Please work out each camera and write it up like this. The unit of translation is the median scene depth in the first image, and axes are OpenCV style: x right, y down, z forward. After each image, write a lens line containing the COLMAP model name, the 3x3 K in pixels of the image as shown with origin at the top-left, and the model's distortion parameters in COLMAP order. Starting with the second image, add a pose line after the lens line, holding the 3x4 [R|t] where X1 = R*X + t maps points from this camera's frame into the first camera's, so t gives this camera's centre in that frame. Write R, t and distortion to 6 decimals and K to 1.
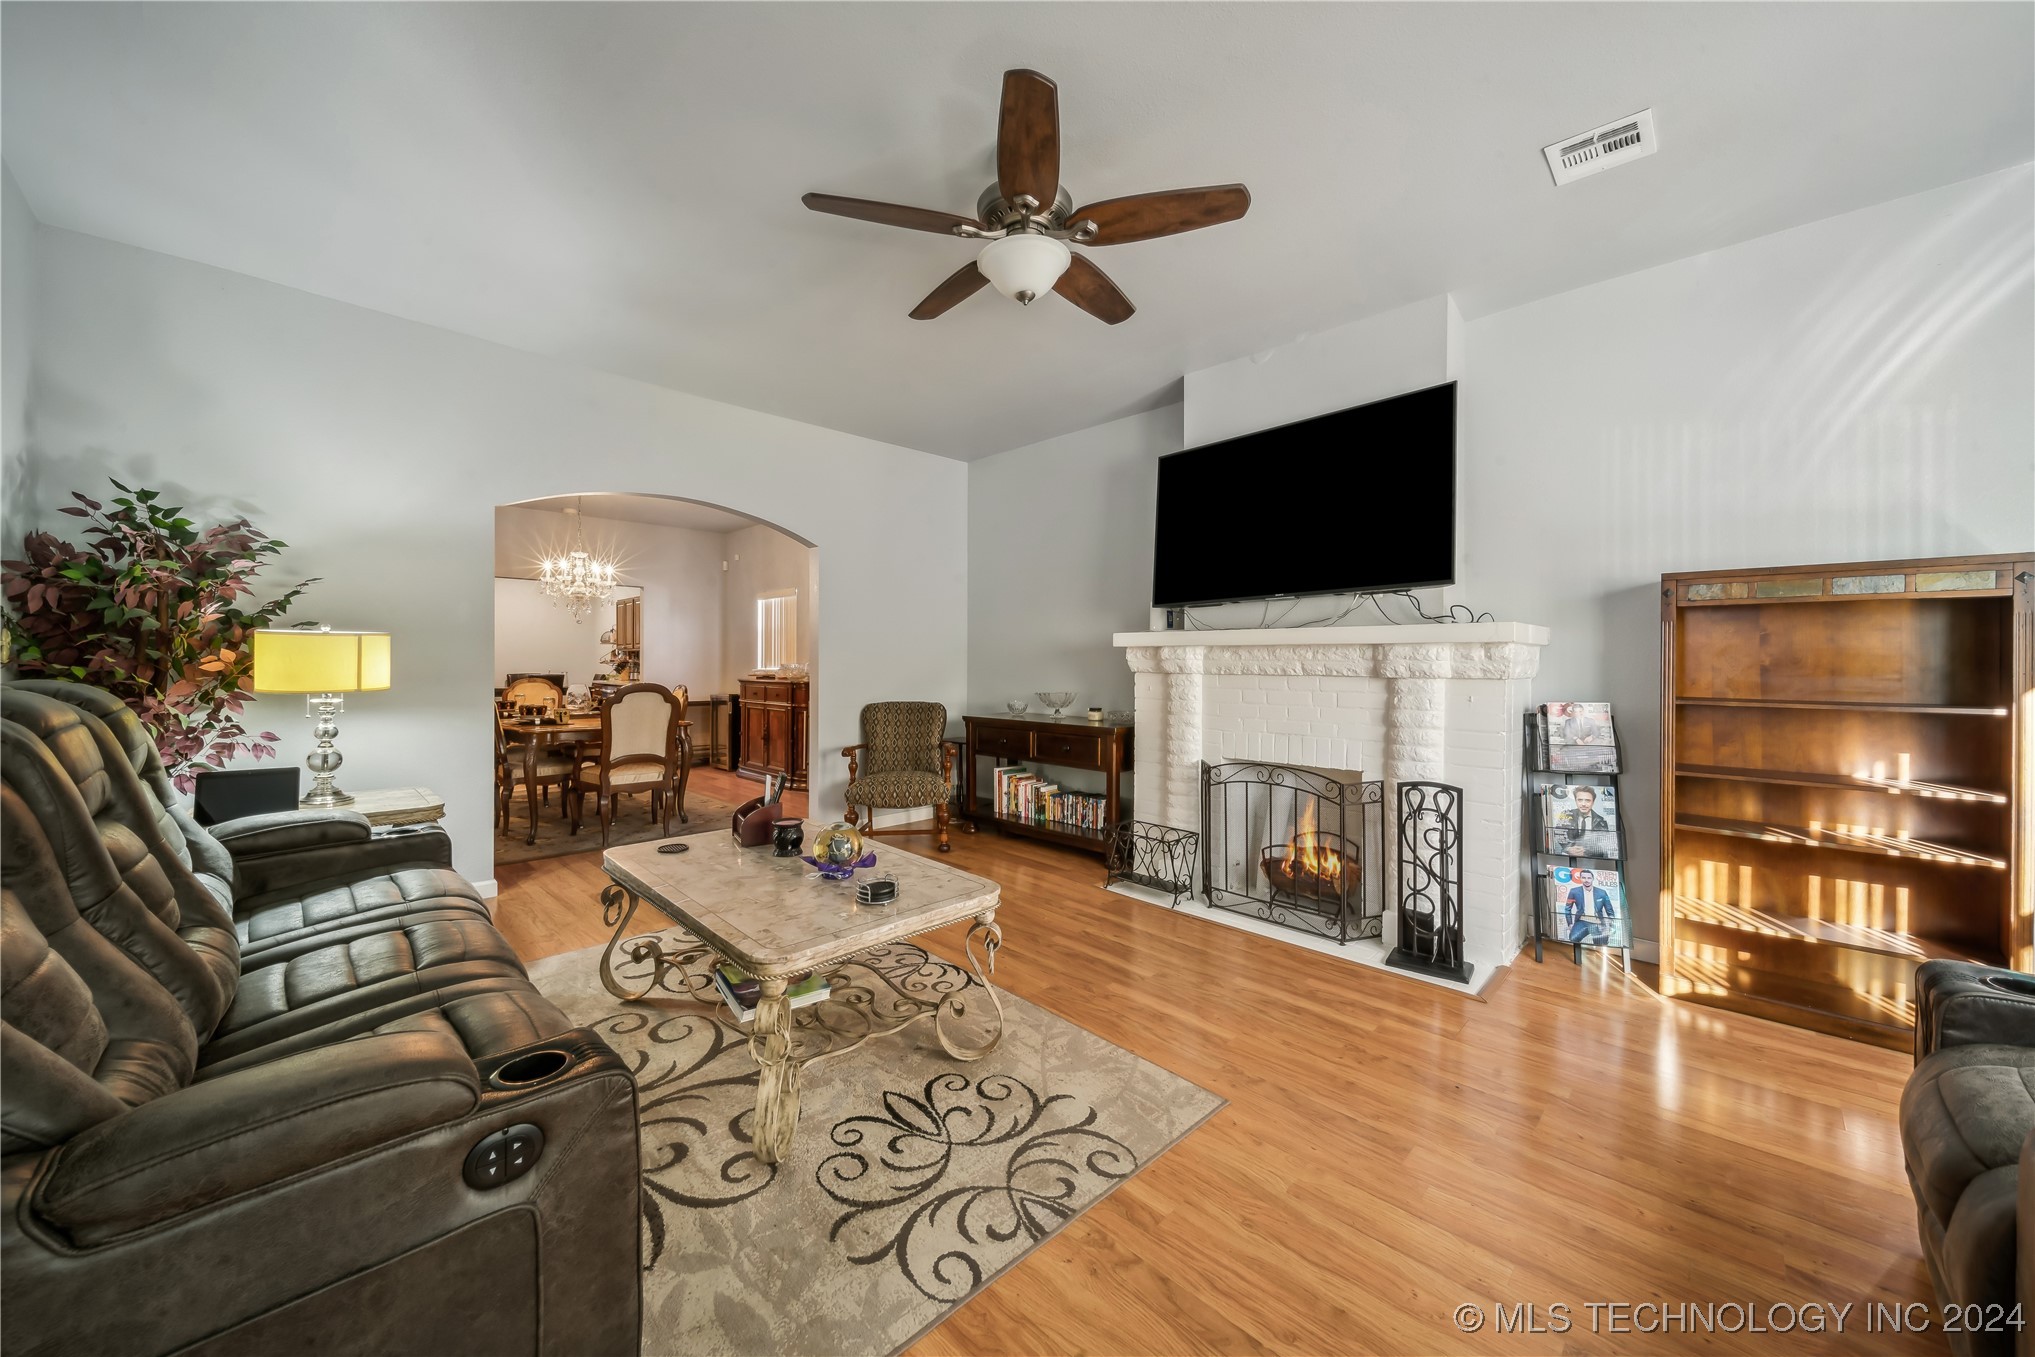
lens RADIAL K [[735.4, 0, 1015.0], [0, 735.4, 654.3], [0, 0, 1]] dist [-0.000778, -0.000513]
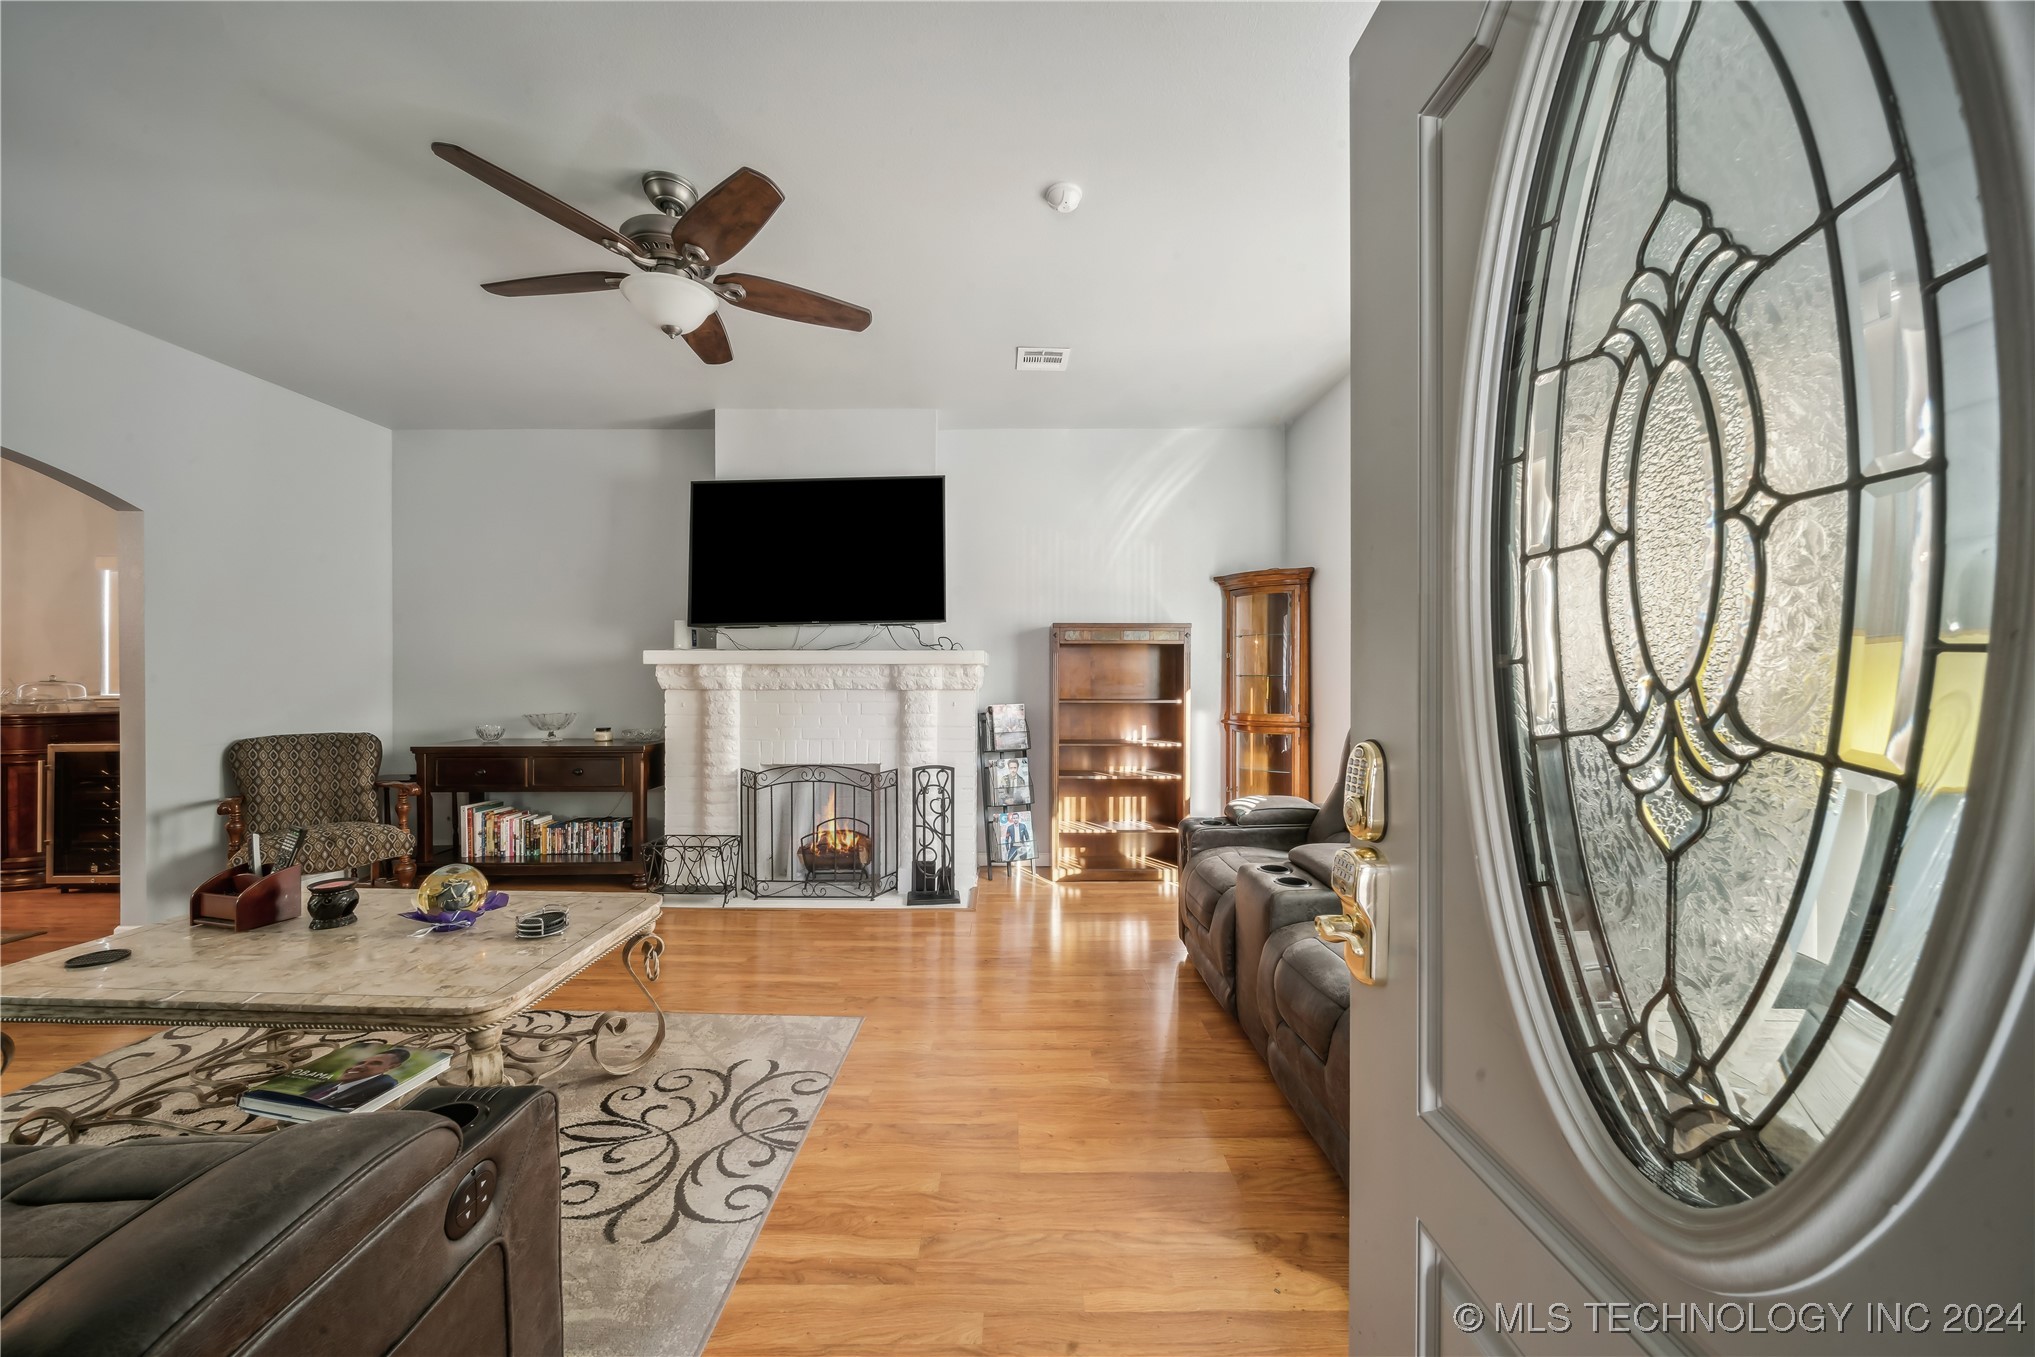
lens RADIAL K [[721.9, 0, 1012.4], [0, 721.9, 675.7], [0, 0, 1]] dist [-0.000698, -0.000126]
pose [[0.703373, -0.003089, 0.710814, -0.297883], [-0.002172, 0.999977, 0.006495, -0.002967], [-0.710817, -0.006112, 0.703350, -0.054957]]
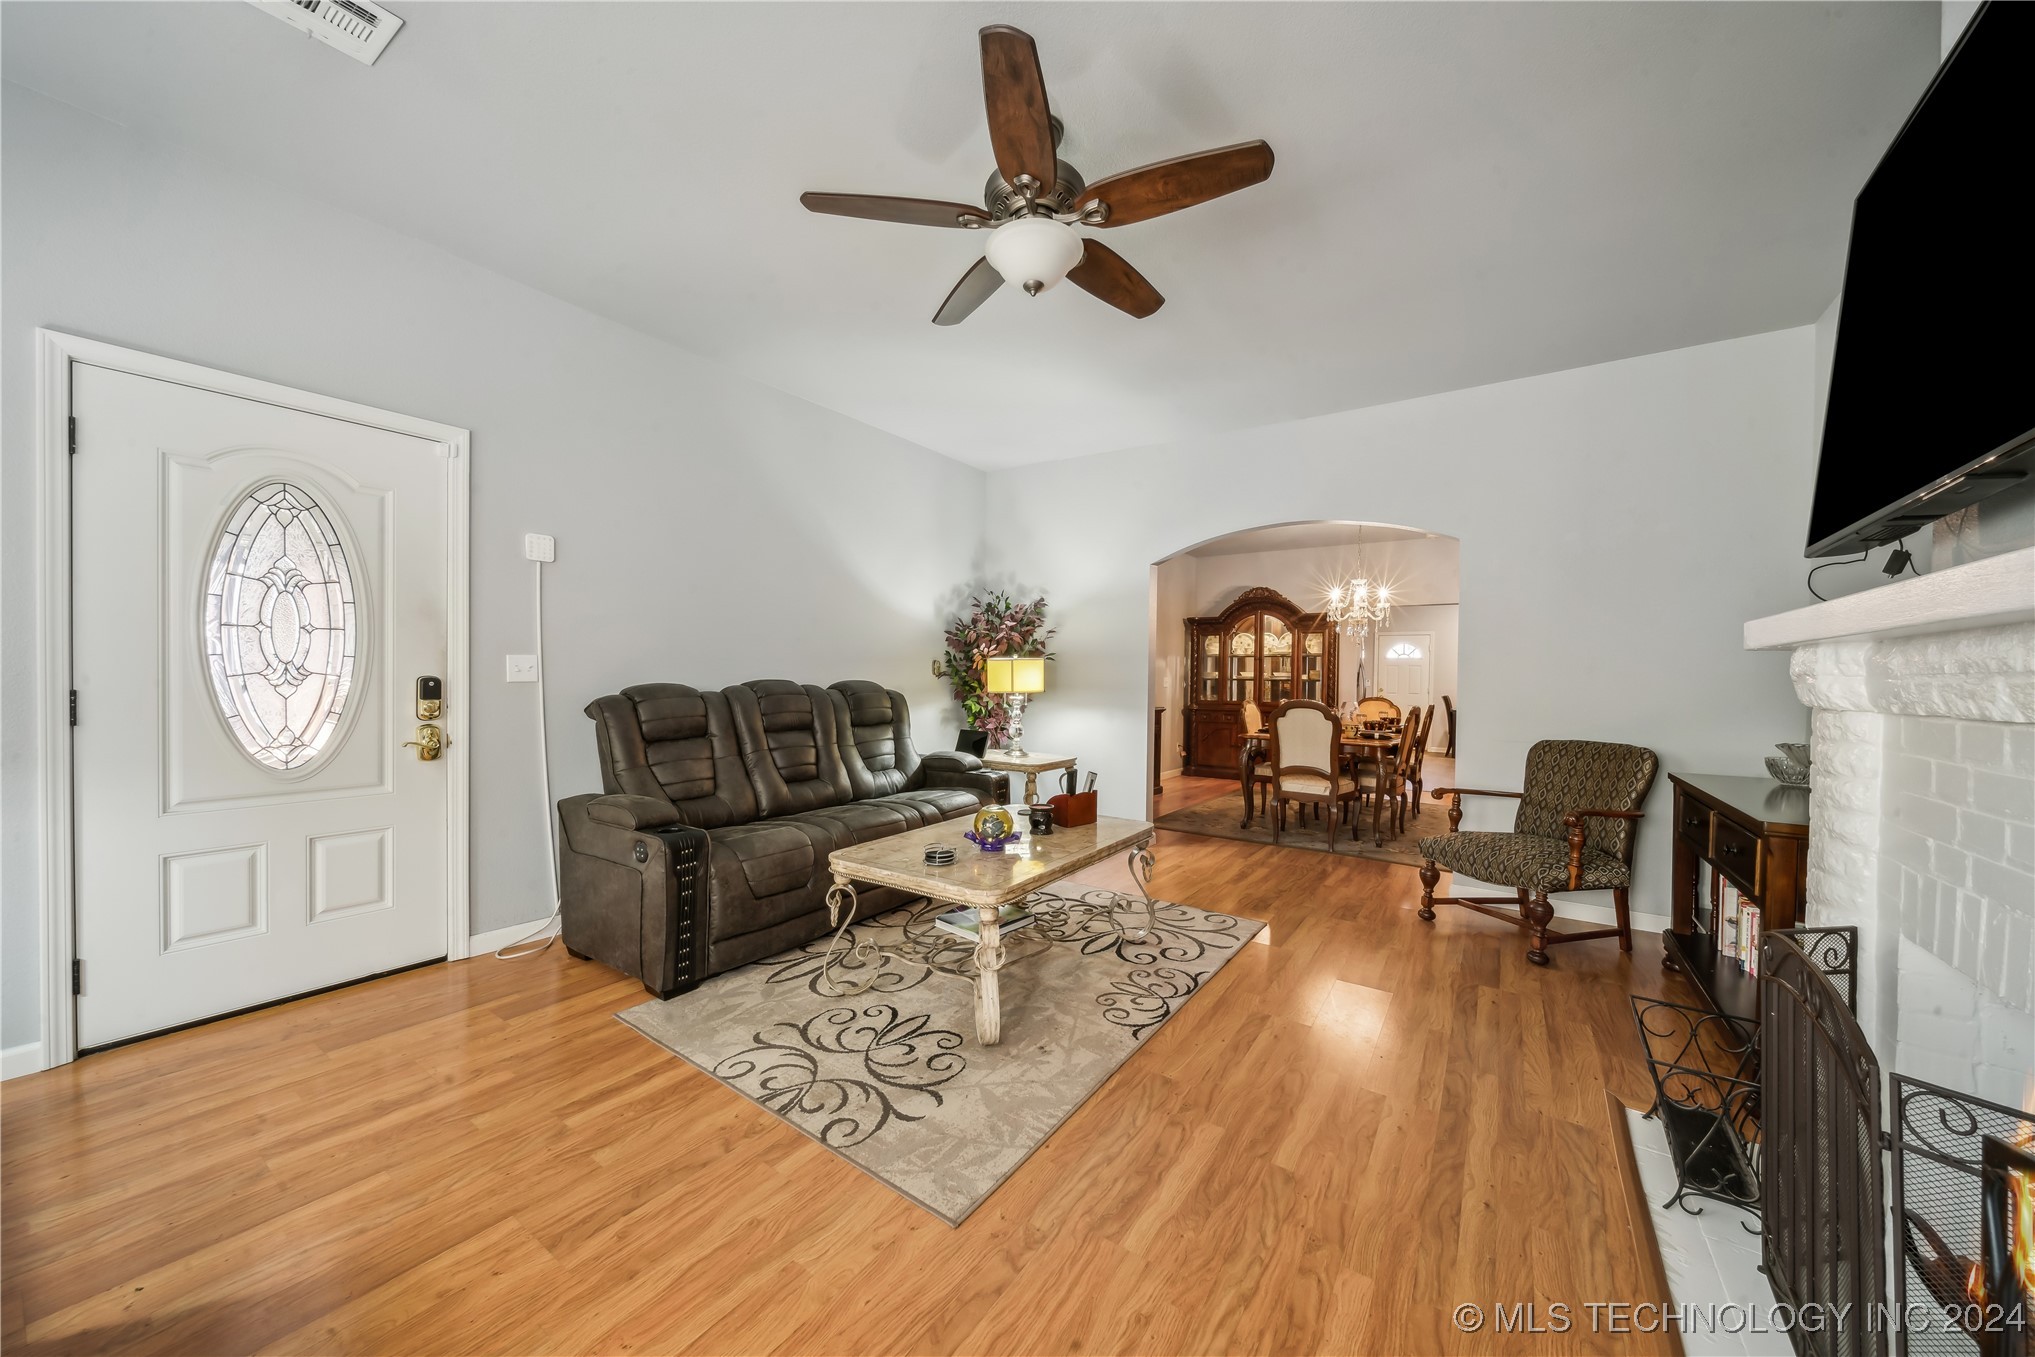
lens RADIAL K [[729.2, 0, 1011.9], [0, 729.2, 696.0], [0, 0, 1]] dist [-0.000255, -0.000168]
pose [[0.172250, 0.024558, -0.984747, 0.735001], [-0.002049, 0.999696, 0.024572, 0.014650], [0.985051, -0.002214, 0.172248, 0.644022]]
